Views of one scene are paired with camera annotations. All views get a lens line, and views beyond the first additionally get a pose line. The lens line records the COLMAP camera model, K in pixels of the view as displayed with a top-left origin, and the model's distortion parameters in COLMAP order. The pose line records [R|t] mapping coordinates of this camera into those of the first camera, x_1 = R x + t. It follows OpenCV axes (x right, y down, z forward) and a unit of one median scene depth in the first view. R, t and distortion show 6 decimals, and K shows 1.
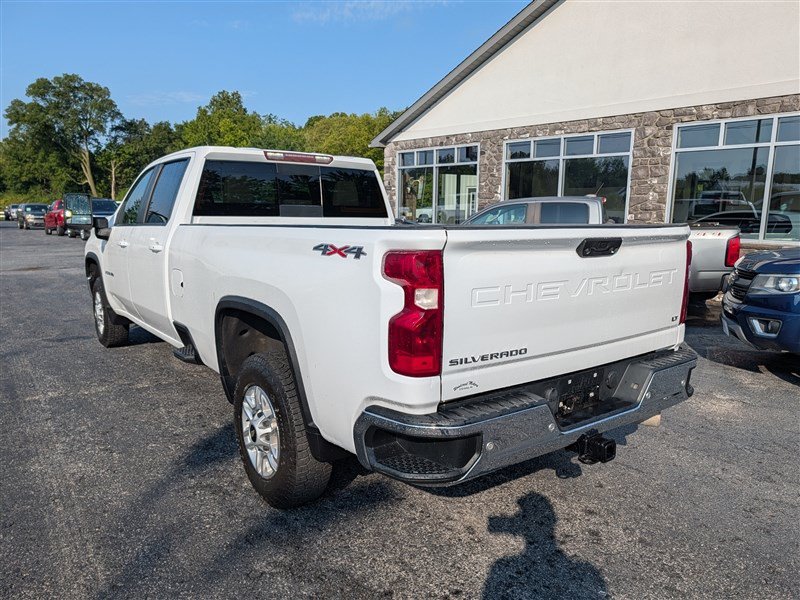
lens RADIAL K [[582.7, 0, 416.5], [0, 582.7, 310.4], [0, 0, 1]] dist [-0.000872, 0.001668]
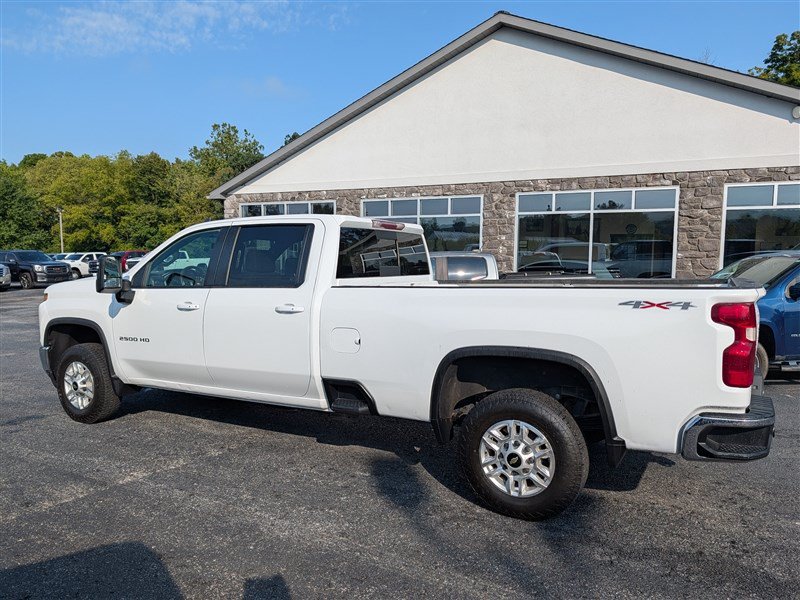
lens RADIAL K [[571.5, 0, 413.8], [0, 571.5, 299.2], [0, 0, 1]] dist [0.015674, -0.003462]
pose [[0.916818, -0.035191, 0.397752, -0.246646], [0.073946, 0.993843, -0.082515, -0.009272], [-0.392399, 0.105063, 0.913775, -0.006728]]
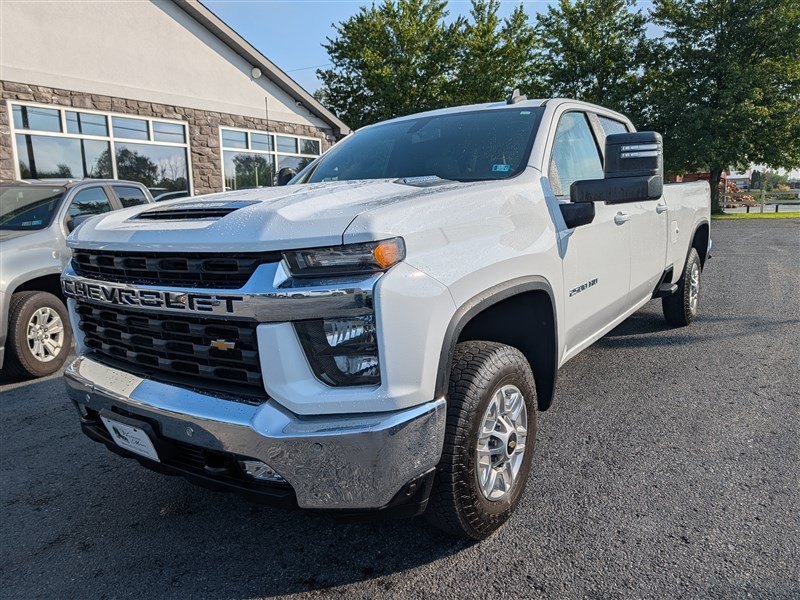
lens RADIAL K [[597.0, 0, 388.1], [0, 597.0, 299.5], [0, 0, 1]] dist [0.002610, -0.003482]
pose [[-0.269628, -0.155243, 0.950369, -0.569644], [0.190128, 0.958910, 0.210579, -0.115307], [-0.944009, 0.237469, -0.229033, 0.729061]]
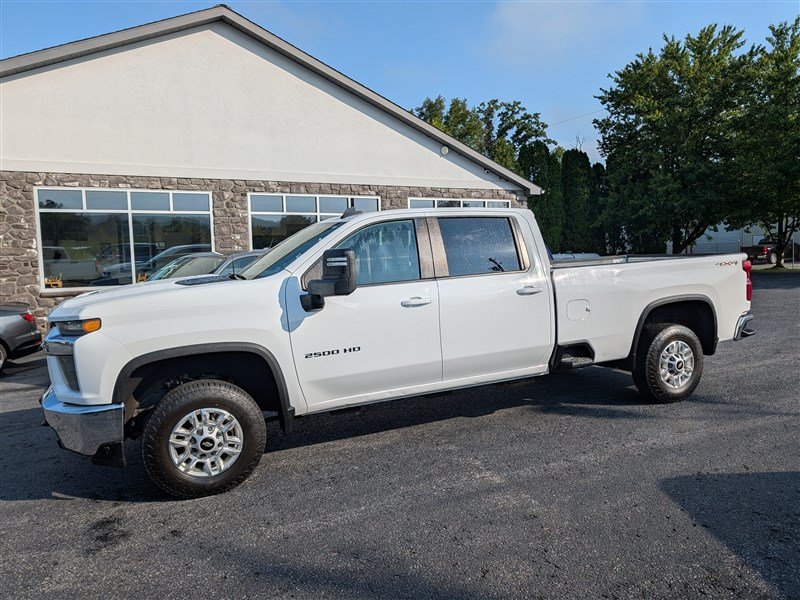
lens RADIAL K [[579.0, 0, 393.3], [0, 579.0, 304.6], [0, 0, 1]] dist [0.022443, -0.013131]
pose [[0.234285, -0.100999, 0.966907, -0.698869], [0.198050, 0.978690, 0.054241, -0.087497], [-0.951781, 0.178788, 0.249295, 0.425817]]
